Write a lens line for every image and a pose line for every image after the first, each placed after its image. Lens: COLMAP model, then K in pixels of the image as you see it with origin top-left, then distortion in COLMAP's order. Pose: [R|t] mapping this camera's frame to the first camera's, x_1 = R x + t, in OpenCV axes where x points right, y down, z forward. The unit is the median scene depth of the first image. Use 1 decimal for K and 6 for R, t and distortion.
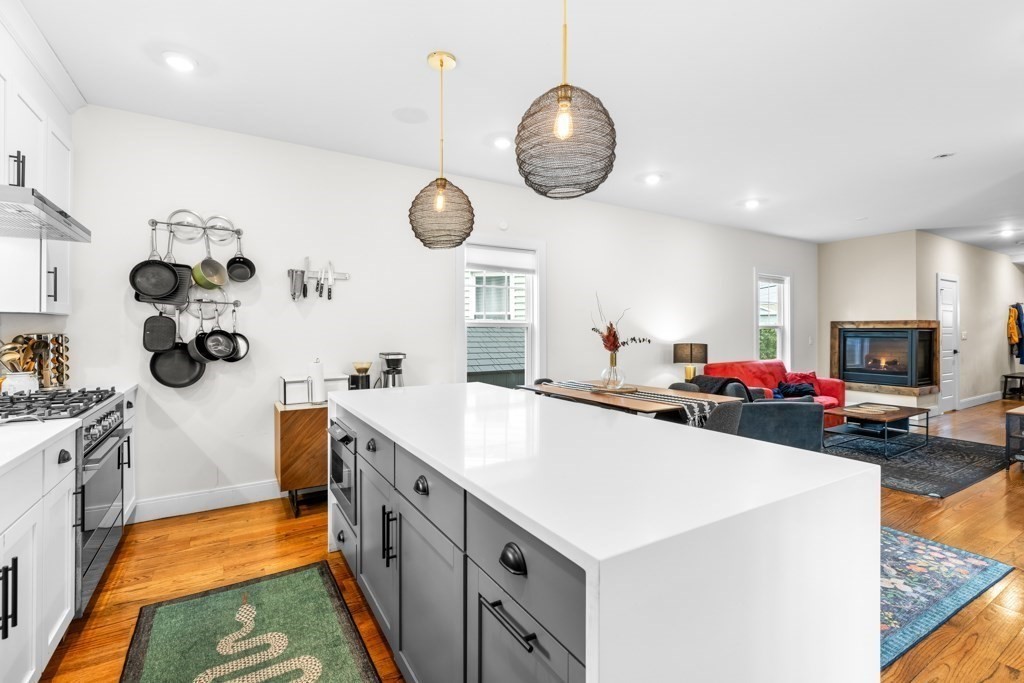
lens RADIAL K [[458.5, 0, 508.6], [0, 458.5, 333.1], [0, 0, 1]] dist [0.002650, 0.000383]
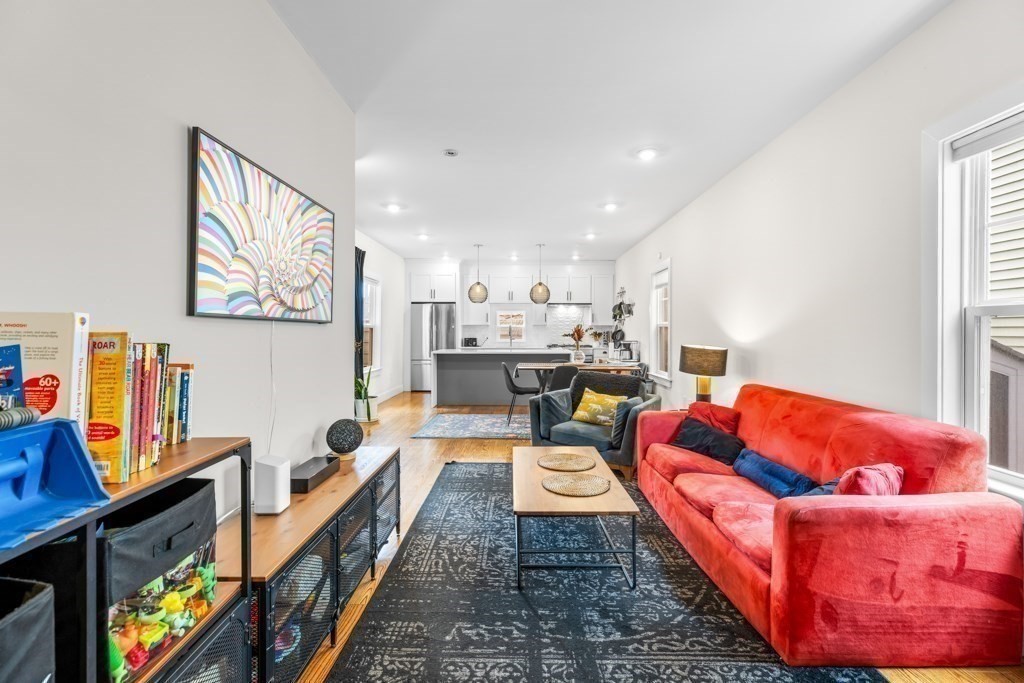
lens RADIAL K [[458.5, 0, 514.4], [0, 458.5, 331.5], [0, 0, 1]] dist [0.002650, 0.000383]
pose [[-0.530753, -0.000263, -0.847526, 1.871433], [-0.004763, 0.999985, 0.002673, -0.001749], [0.847513, 0.005455, -0.530746, 1.794345]]
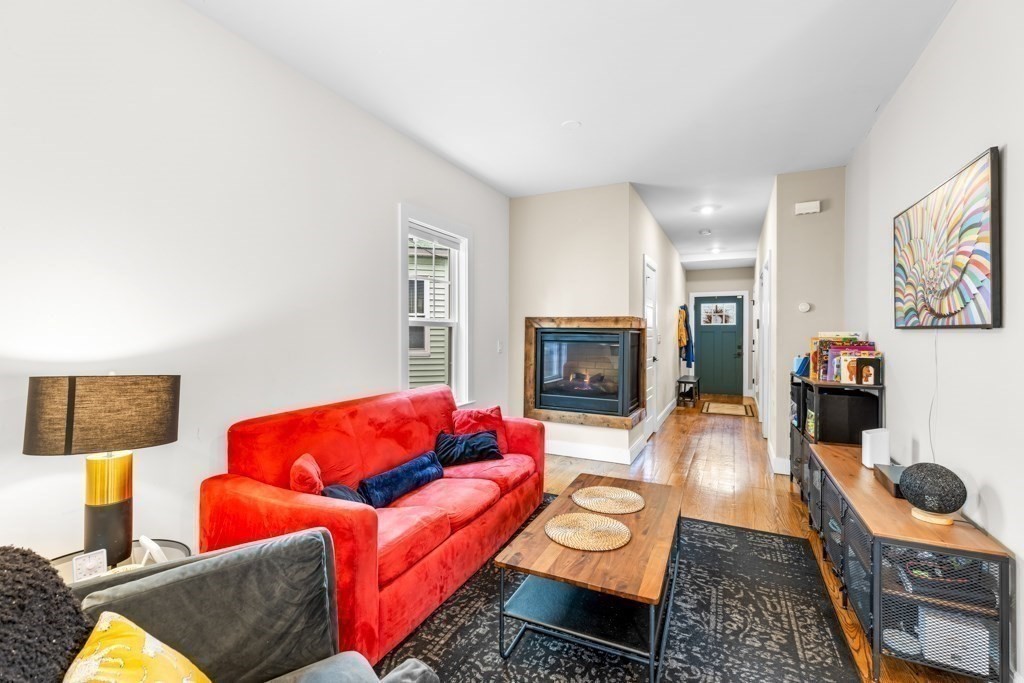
lens RADIAL K [[458.5, 0, 511.3], [0, 458.5, 335.3], [0, 0, 1]] dist [0.002650, 0.000383]
pose [[0.837757, 0.002366, 0.546039, 0.710073], [-0.004902, 0.999983, 0.003187, -0.003271], [-0.546022, -0.005346, 0.837754, 1.001524]]
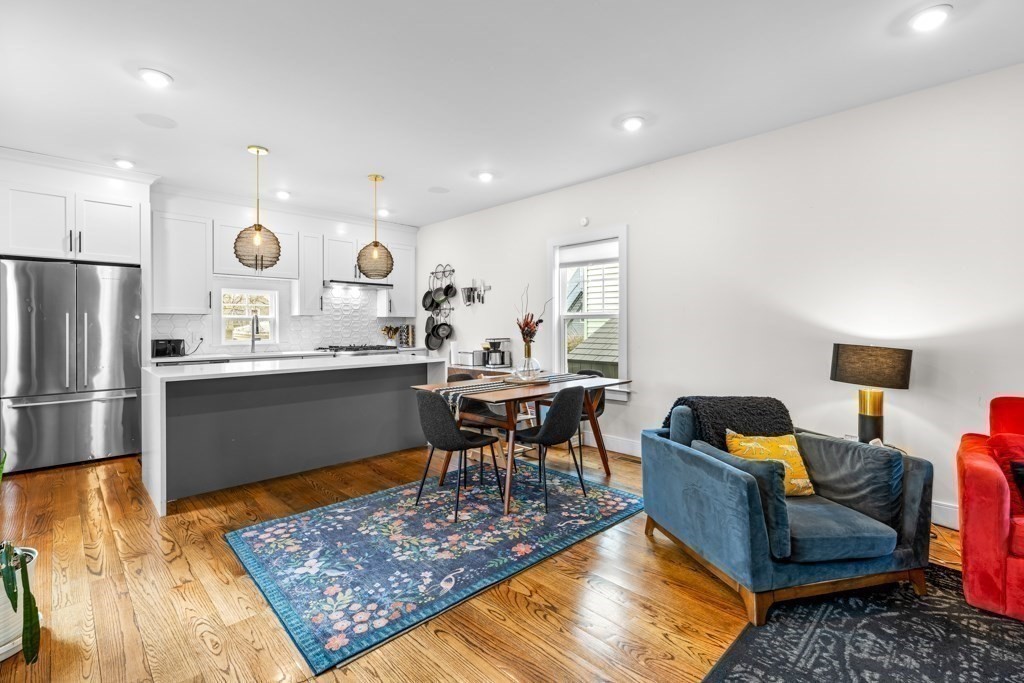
lens RADIAL K [[458.5, 0, 513.8], [0, 458.5, 324.8], [0, 0, 1]] dist [0.002650, 0.000383]
pose [[0.234245, 0.000046, -0.972178, 1.266067], [-0.000463, 1.000000, -0.000064, 0.001207], [0.972177, 0.000465, 0.234245, 0.783301]]
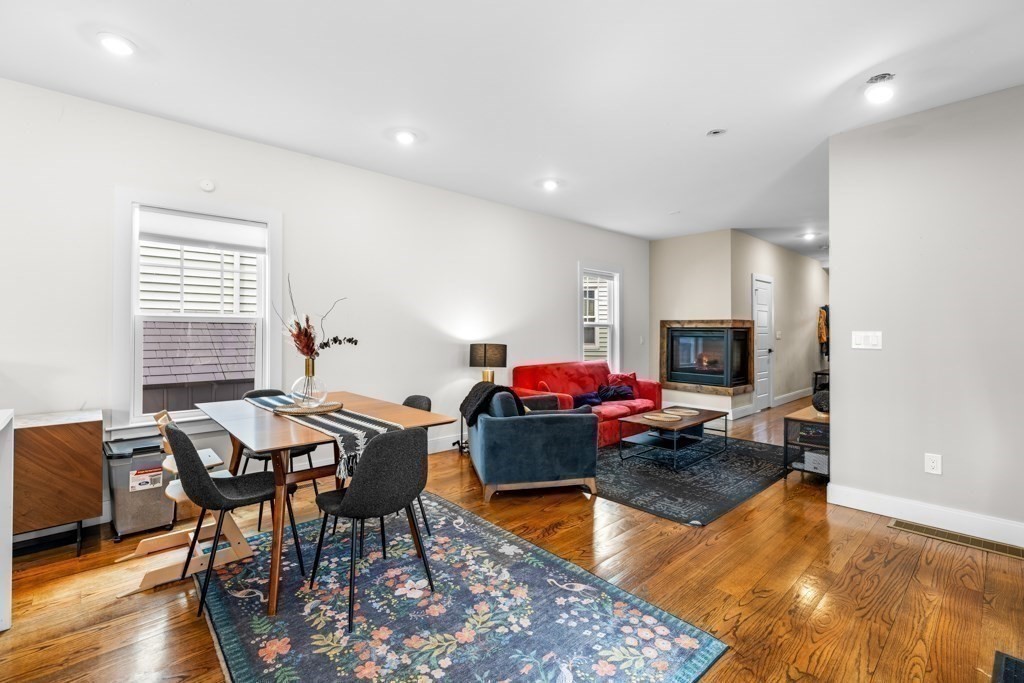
lens RADIAL K [[458.5, 0, 509.3], [0, 458.5, 327.5], [0, 0, 1]] dist [0.002650, 0.000383]
pose [[0.980231, 0.004894, 0.197796, 0.419251], [-0.003007, 0.999947, -0.009841, 0.001114], [-0.197834, 0.009052, 0.980194, 0.235159]]
